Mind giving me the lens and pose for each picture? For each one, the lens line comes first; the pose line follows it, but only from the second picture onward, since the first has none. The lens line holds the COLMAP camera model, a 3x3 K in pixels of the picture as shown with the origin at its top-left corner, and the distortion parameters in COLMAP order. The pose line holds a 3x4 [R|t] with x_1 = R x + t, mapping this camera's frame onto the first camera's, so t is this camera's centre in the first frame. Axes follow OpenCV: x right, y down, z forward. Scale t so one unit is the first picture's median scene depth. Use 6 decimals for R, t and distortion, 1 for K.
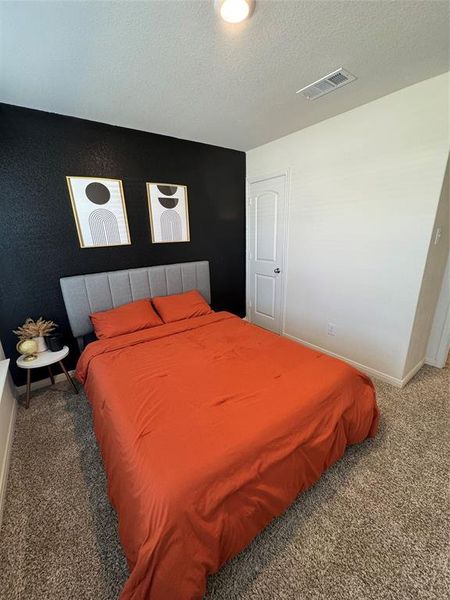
lens RADIAL K [[239.8, 0, 225.0], [0, 239.8, 300.0], [0, 0, 1]] dist [-0.003438, -0.000169]
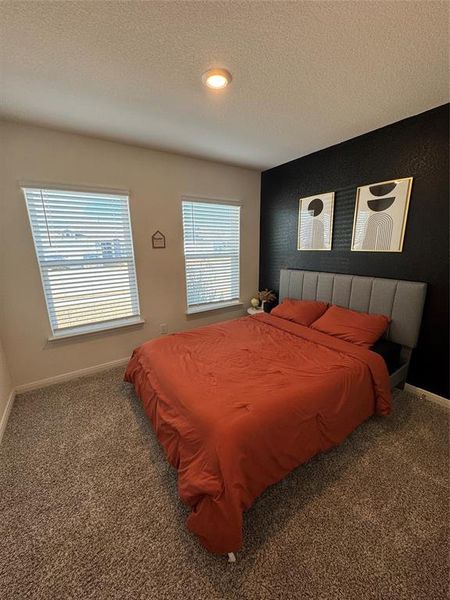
lens RADIAL K [[239.8, 0, 225.0], [0, 239.8, 300.0], [0, 0, 1]] dist [-0.003438, -0.000169]
pose [[-0.036134, 0.261484, -0.964531, 0.711928], [-0.266966, 0.927559, 0.261463, -0.178826], [0.963028, 0.266944, 0.036291, 0.565981]]
